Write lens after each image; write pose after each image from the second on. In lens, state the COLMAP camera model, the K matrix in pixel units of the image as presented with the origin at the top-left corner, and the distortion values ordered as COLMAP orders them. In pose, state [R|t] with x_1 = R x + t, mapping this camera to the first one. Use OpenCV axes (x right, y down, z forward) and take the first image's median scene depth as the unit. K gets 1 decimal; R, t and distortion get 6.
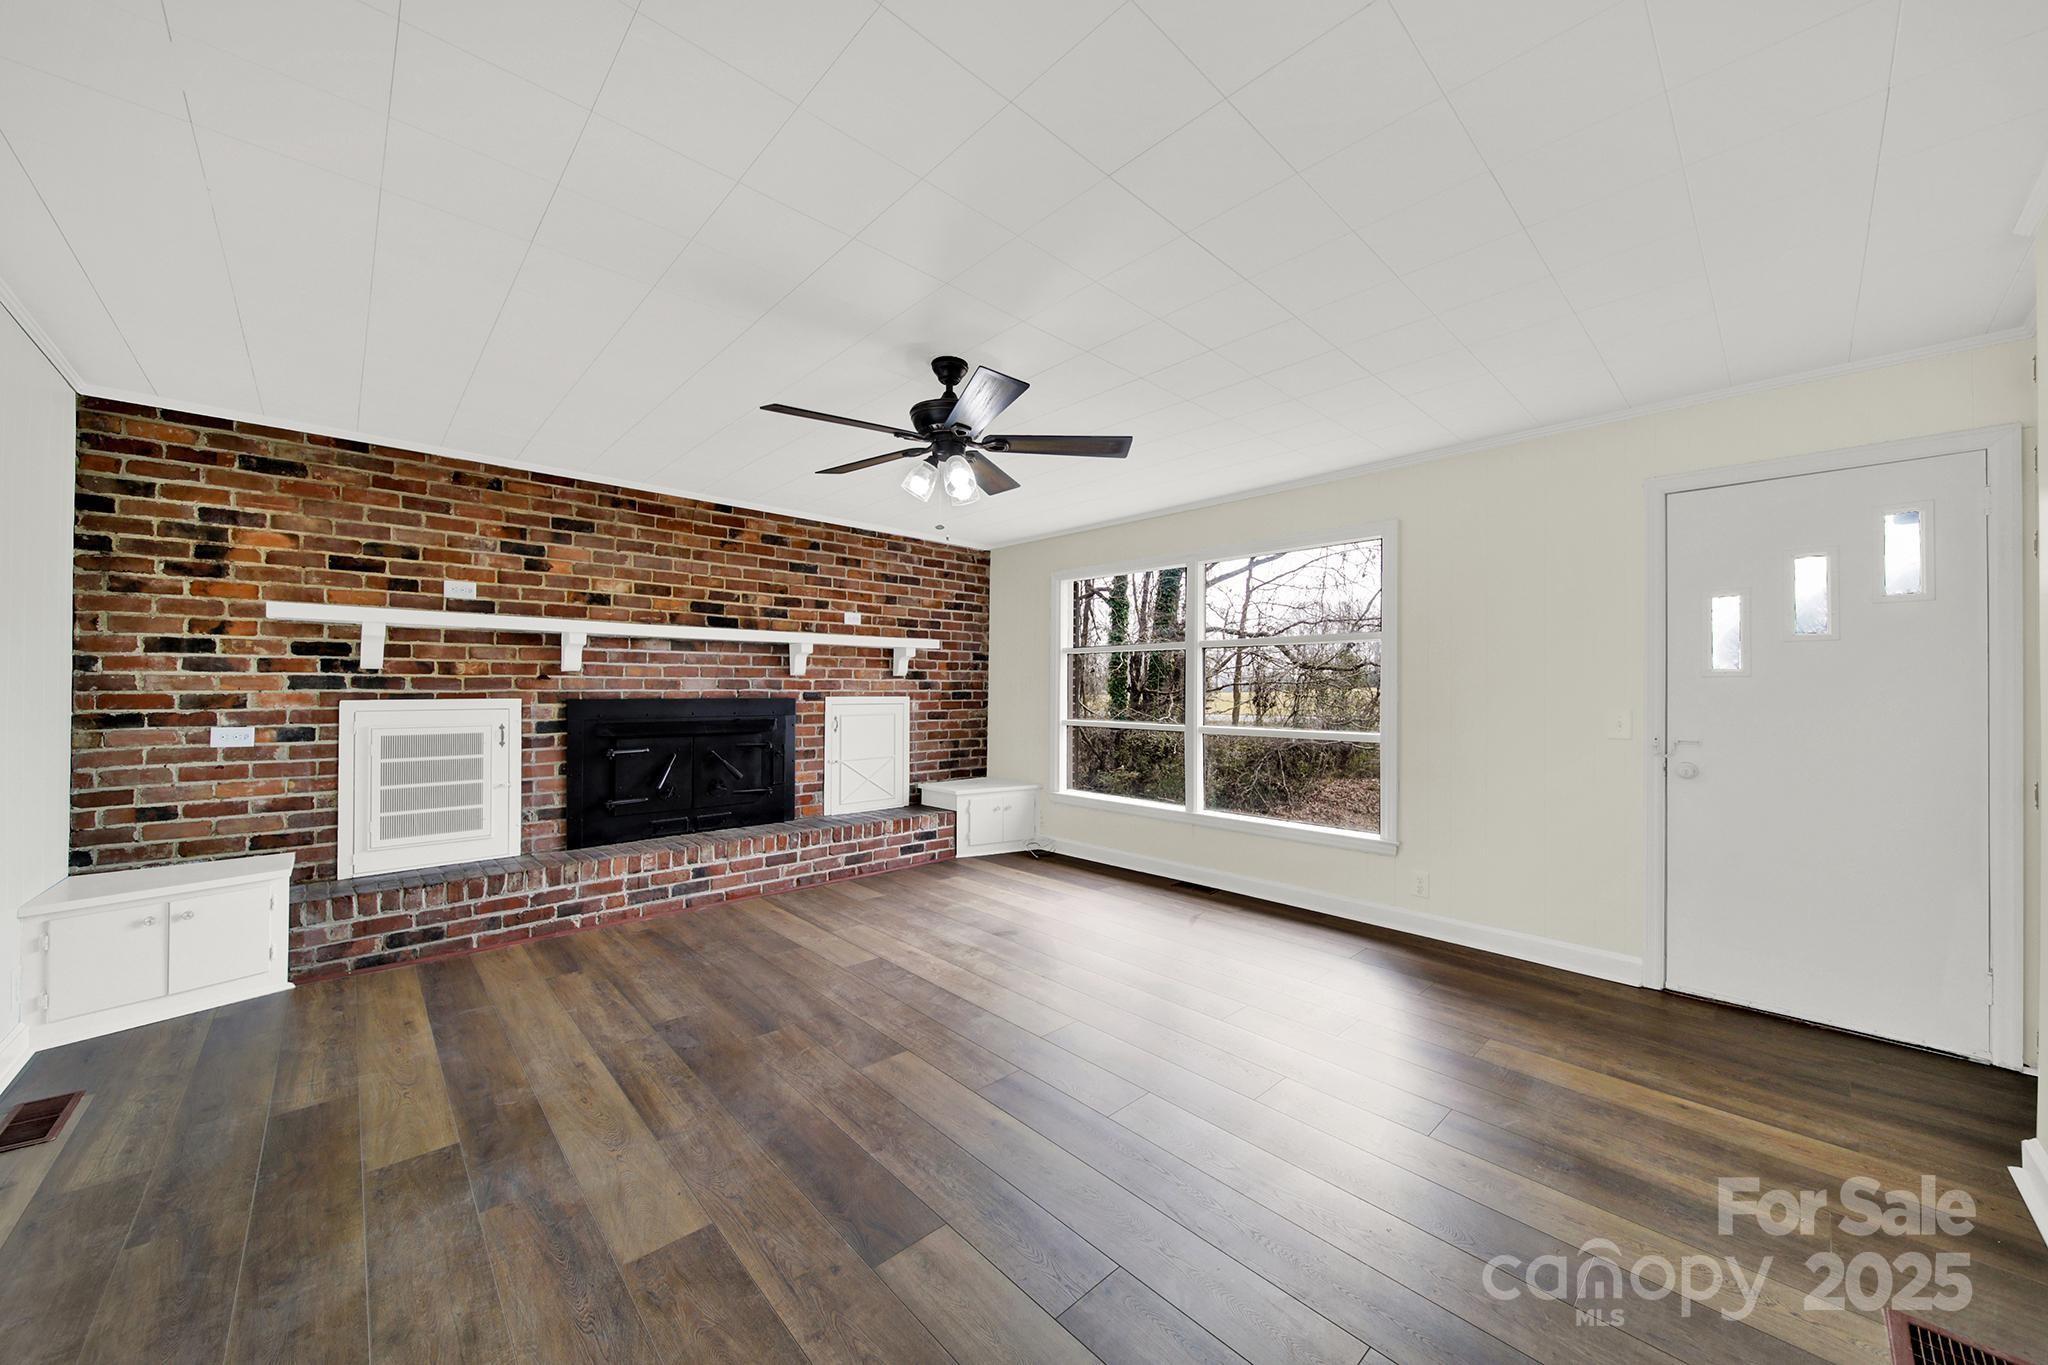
lens RADIAL K [[745.0, 0, 1031.5], [0, 745.0, 679.1], [0, 0, 1]] dist [-0.004438, -0.001014]
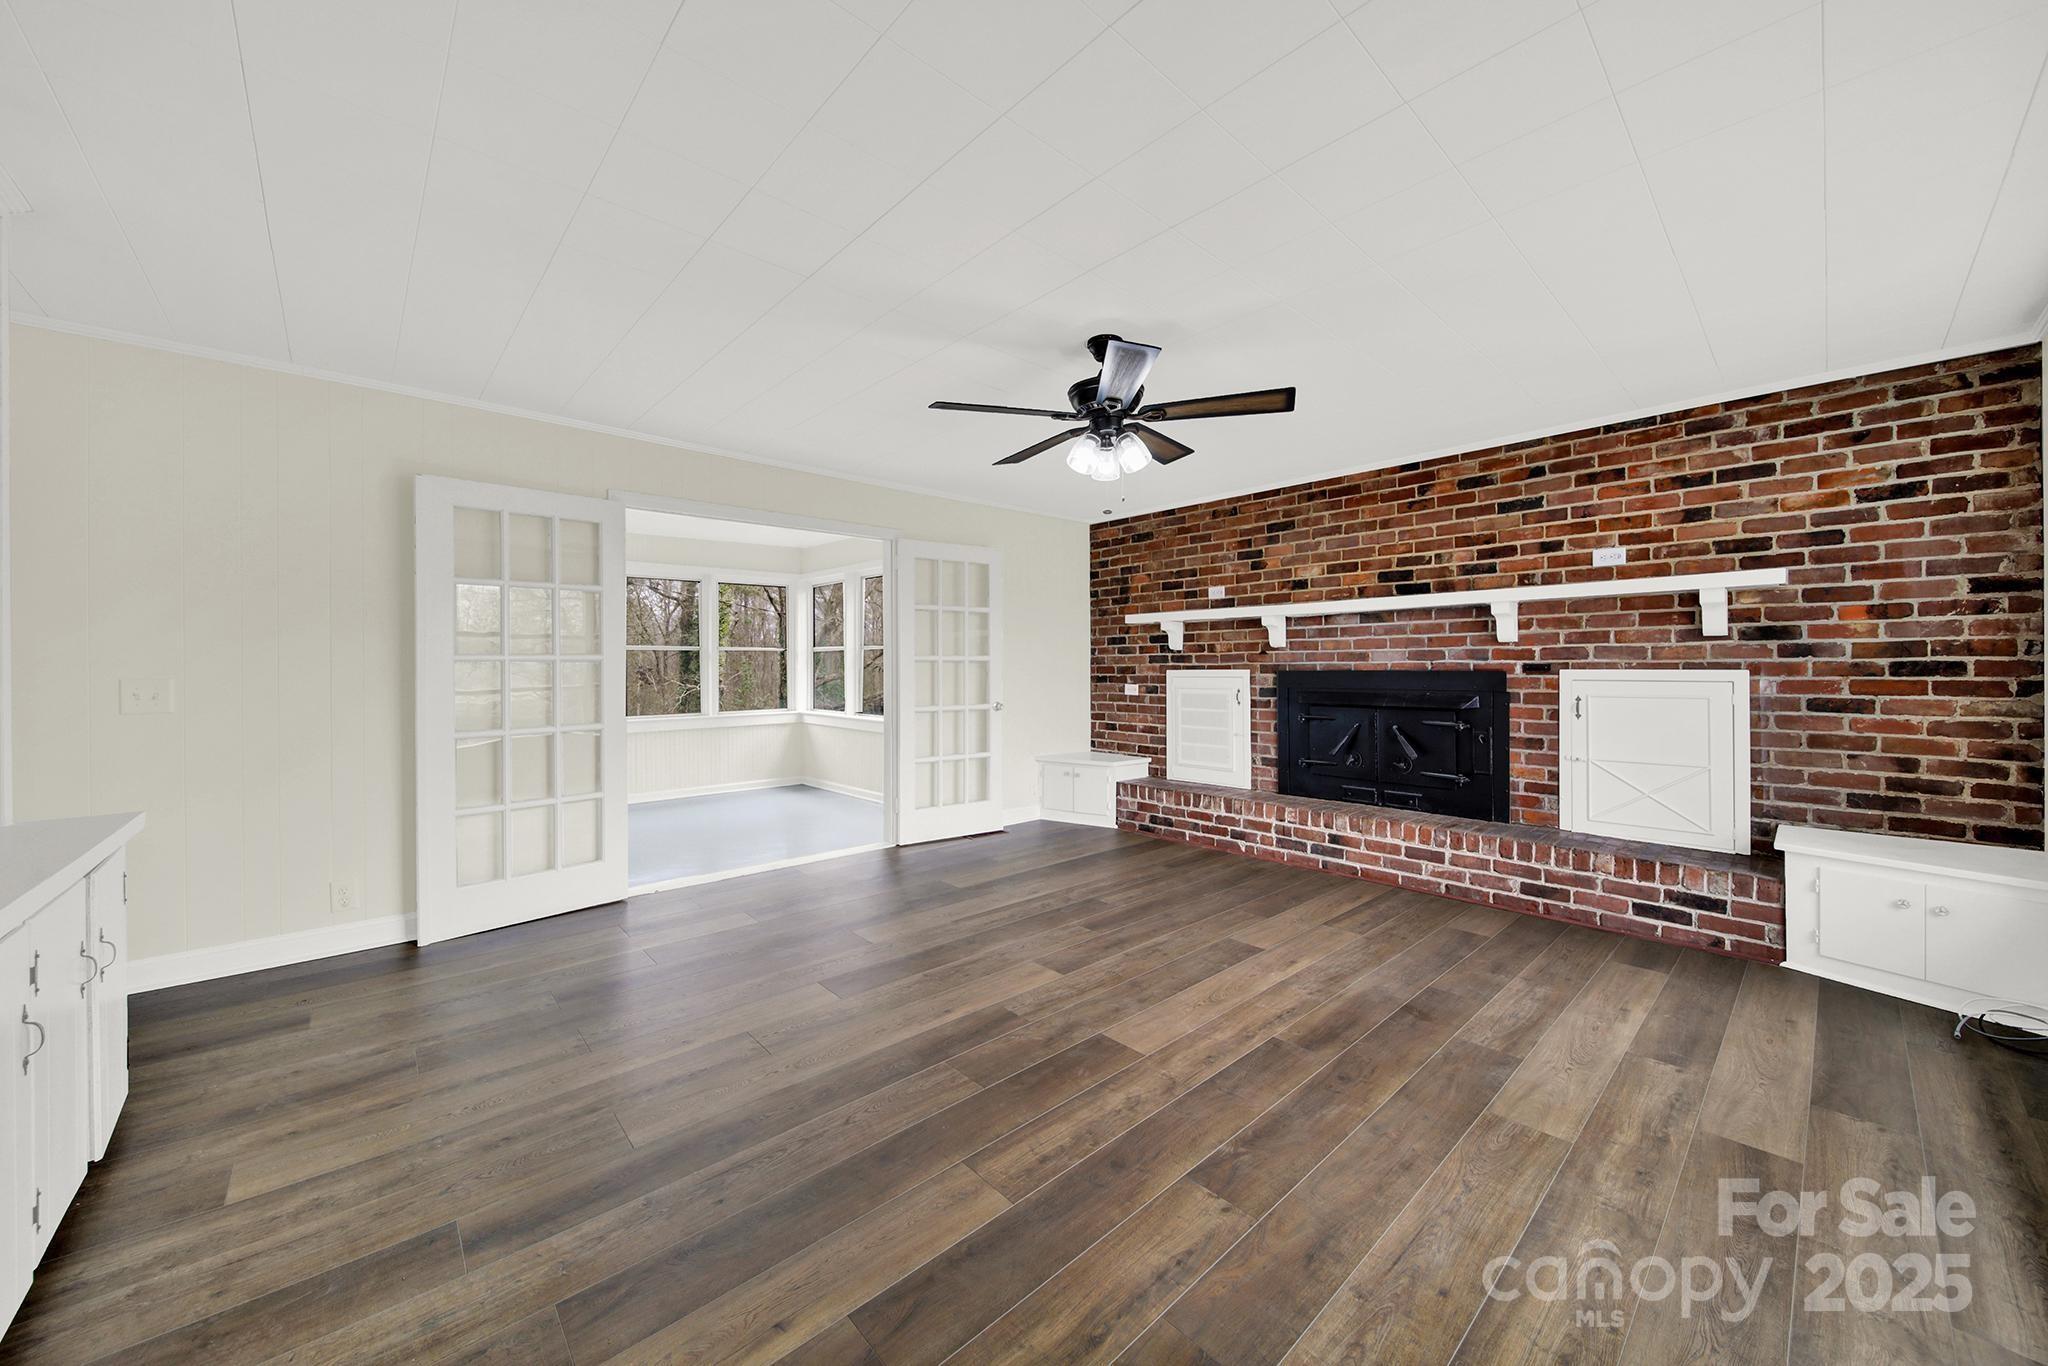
lens RADIAL K [[745.0, 0, 1019.3], [0, 745.0, 667.8], [0, 0, 1]] dist [-0.004438, -0.001014]
pose [[-0.034387, 0.001448, -0.999408, 0.634480], [0.020226, 0.999795, 0.000753, 0.013835], [0.999204, -0.020188, -0.034409, 0.638266]]
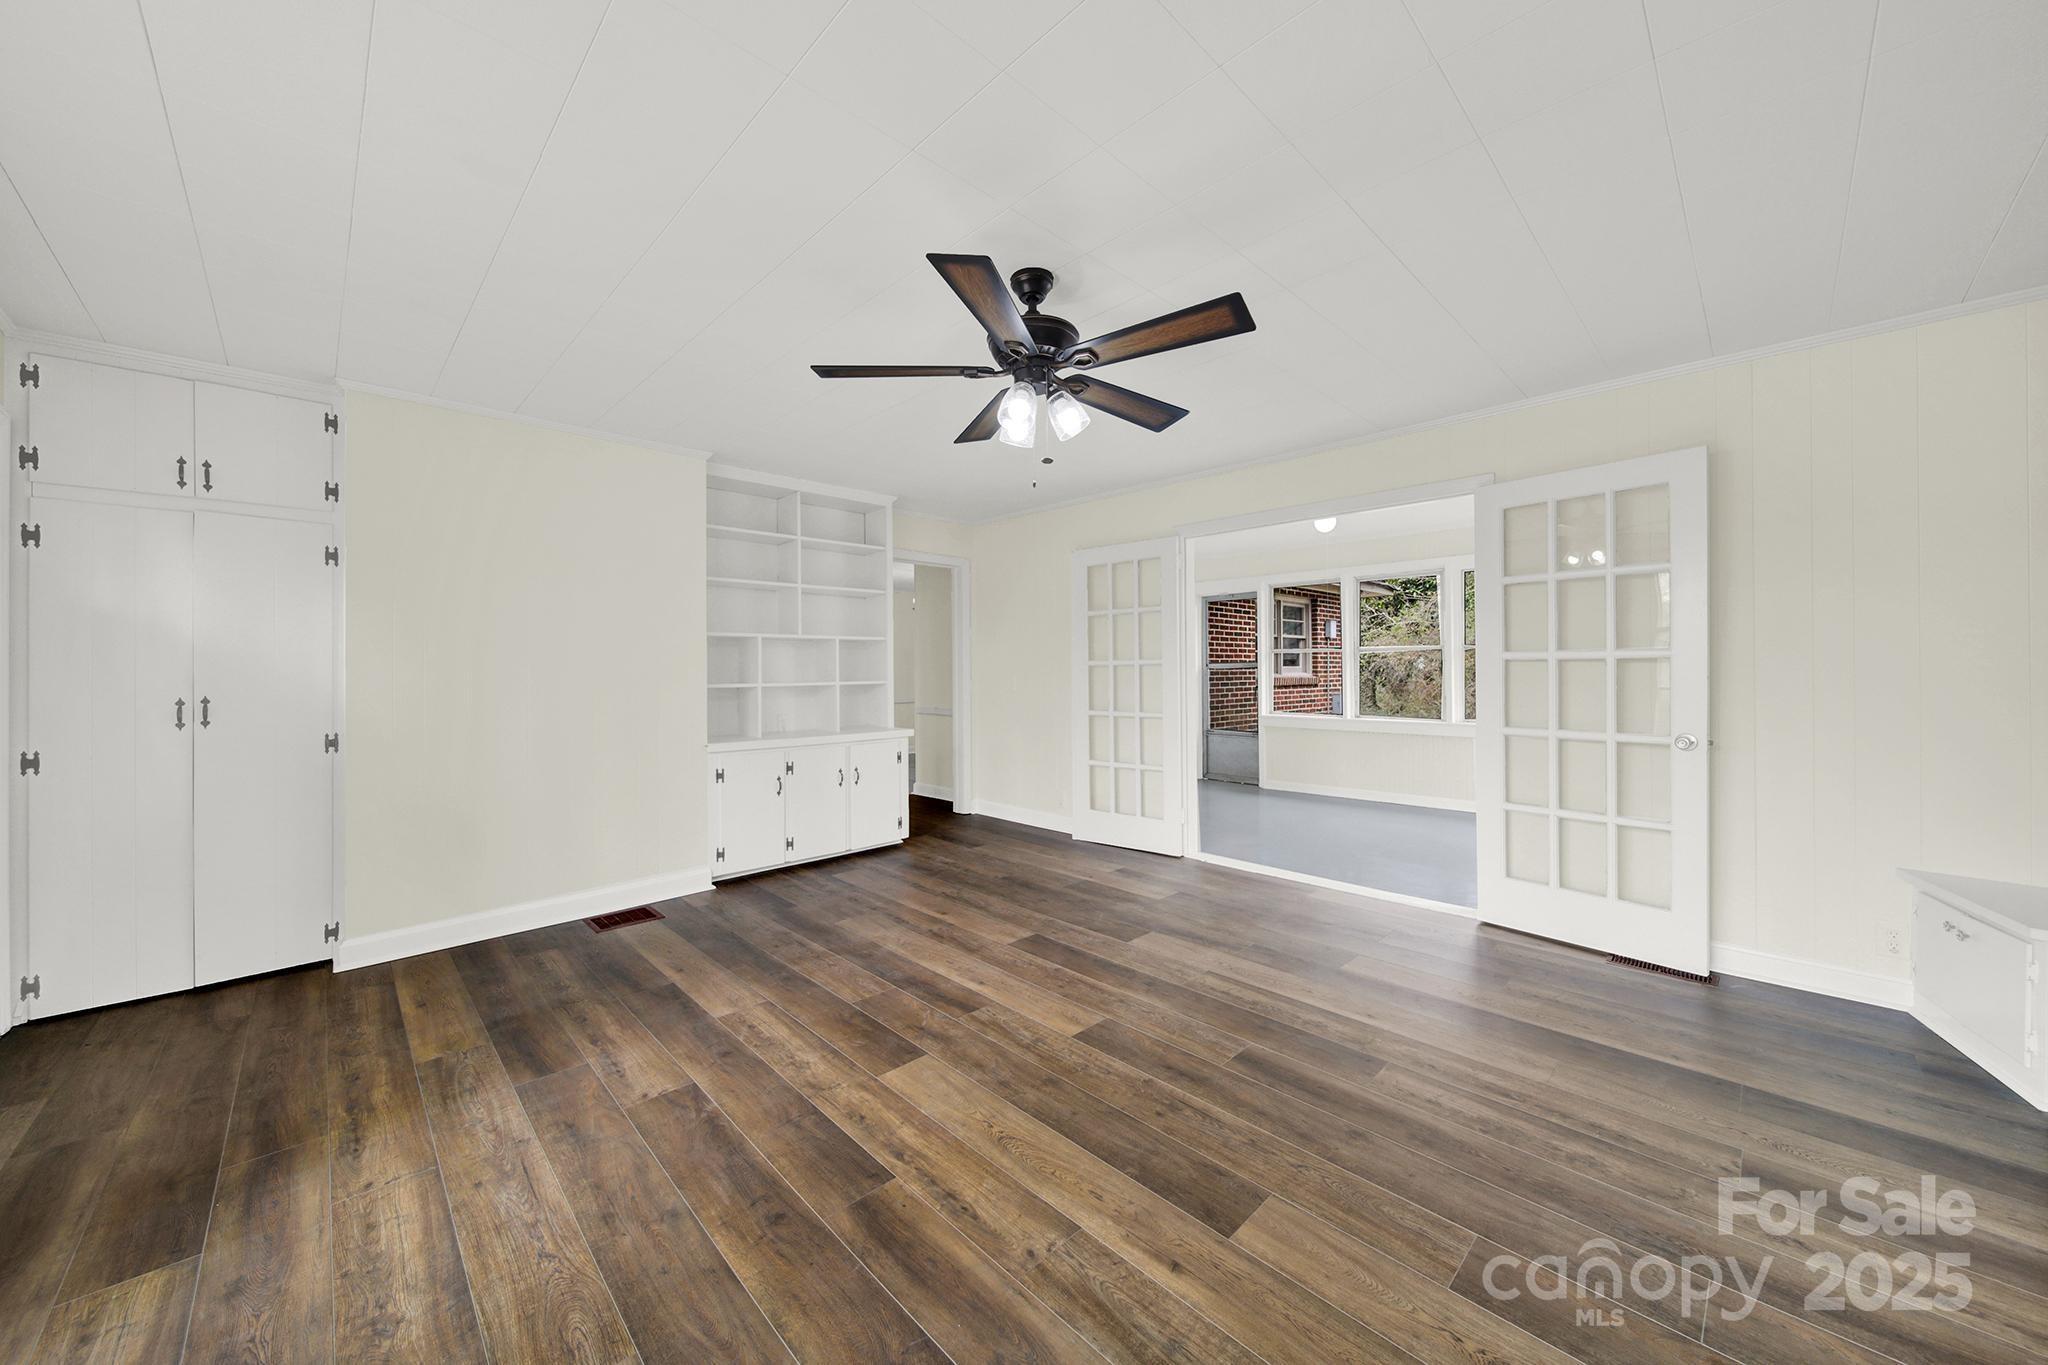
lens RADIAL K [[745.0, 0, 1015.0], [0, 745.0, 678.6], [0, 0, 1]] dist [-0.004438, -0.001014]
pose [[-0.999893, 0.003250, 0.014273, -0.072818], [0.003220, 0.999993, -0.002122, 0.023463], [-0.014280, -0.002076, -0.999896, 1.275478]]
